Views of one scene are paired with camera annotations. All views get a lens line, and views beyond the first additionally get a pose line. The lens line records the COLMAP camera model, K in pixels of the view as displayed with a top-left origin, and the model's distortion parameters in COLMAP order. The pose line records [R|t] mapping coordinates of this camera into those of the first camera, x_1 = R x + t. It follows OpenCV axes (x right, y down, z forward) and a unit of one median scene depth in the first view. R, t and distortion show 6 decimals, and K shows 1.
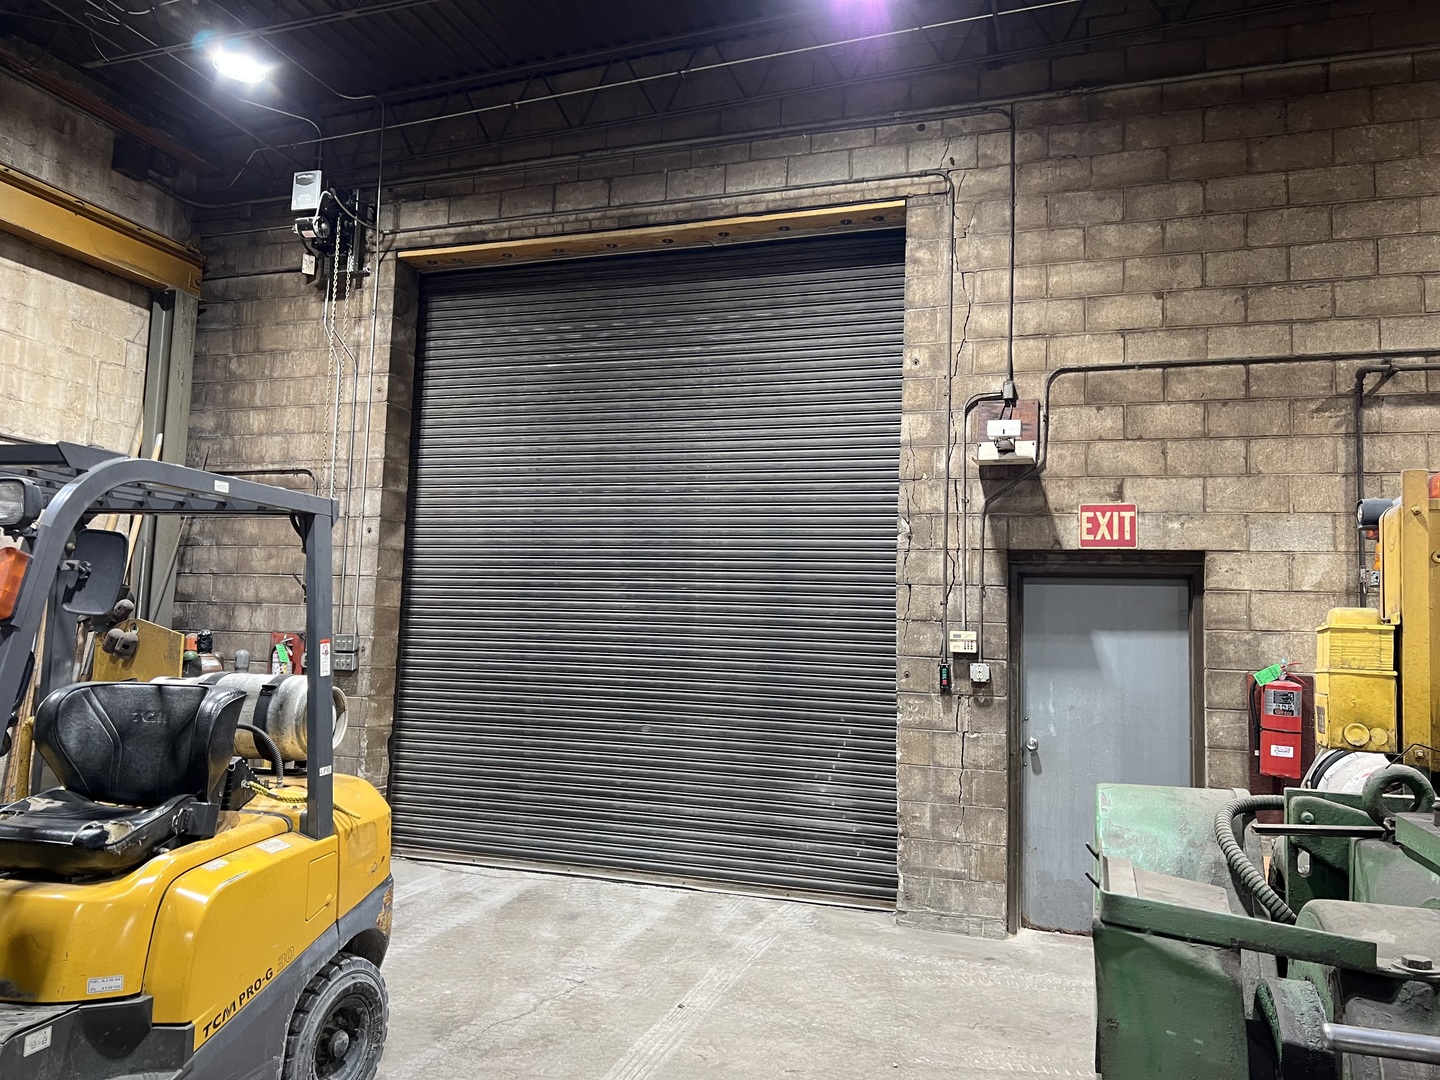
lens RADIAL K [[1079.5, 0, 726.5], [0, 1079.5, 543.0], [0, 0, 1]] dist [0.026700, -0.024655]
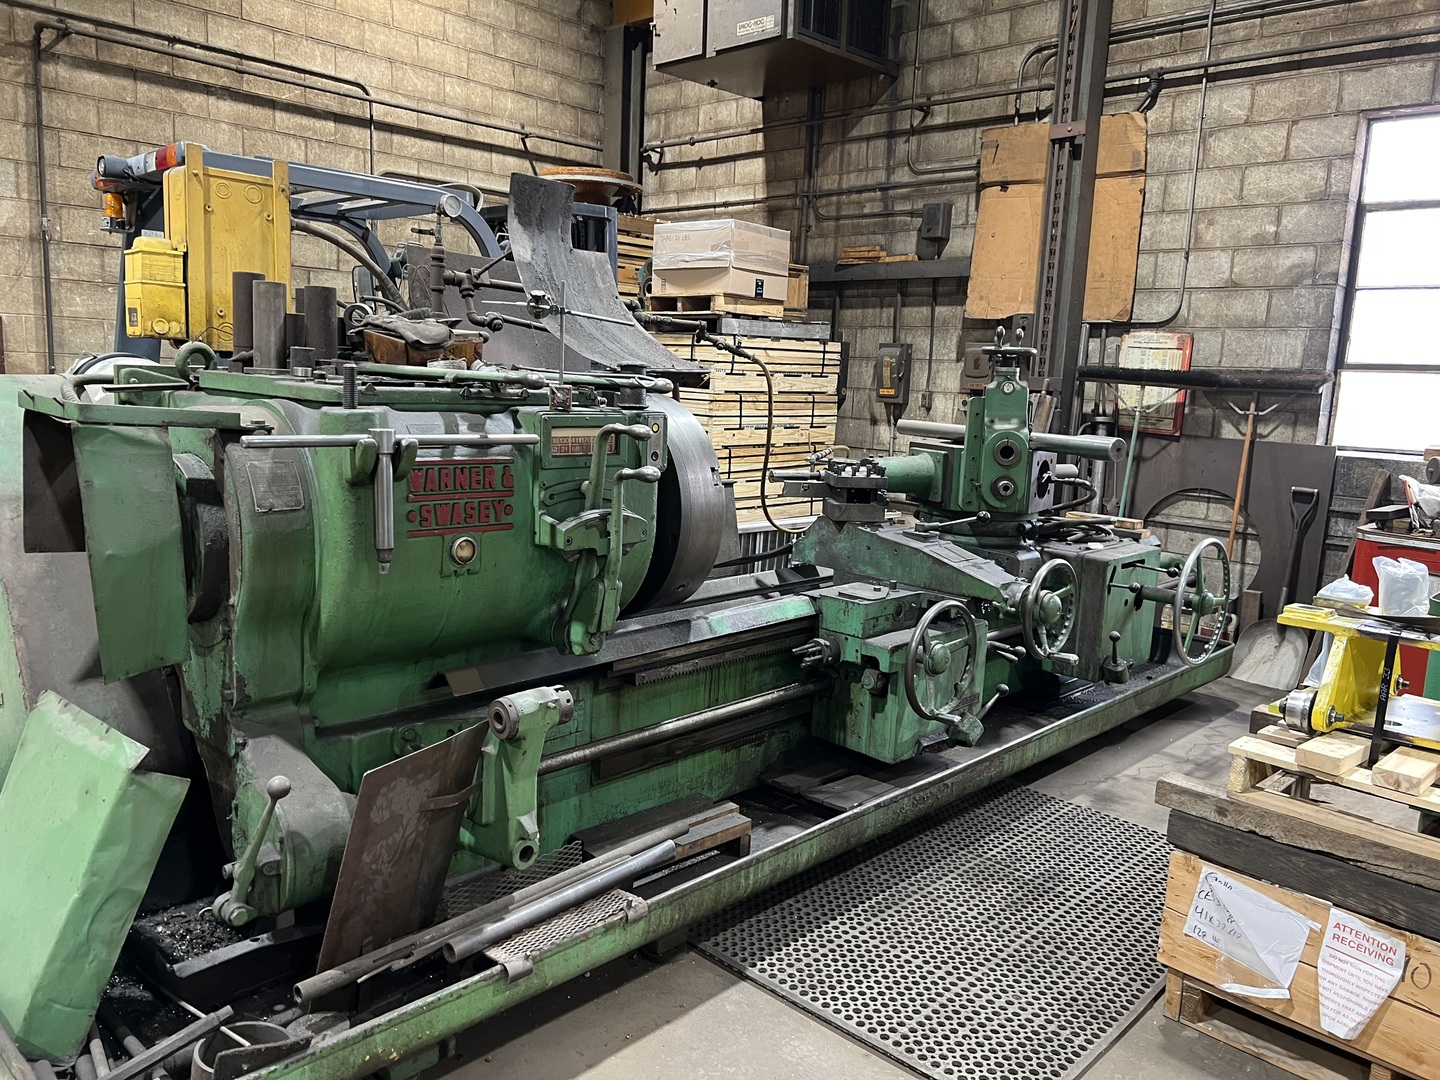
lens RADIAL K [[1079.5, 0, 724.7], [0, 1079.5, 538.1], [0, 0, 1]] dist [0.026700, -0.024655]
pose [[0.420535, -0.159576, 0.893132, -0.159049], [-0.111541, 0.967850, 0.225445, 0.012848], [-0.900394, -0.194428, 0.389216, -0.110107]]
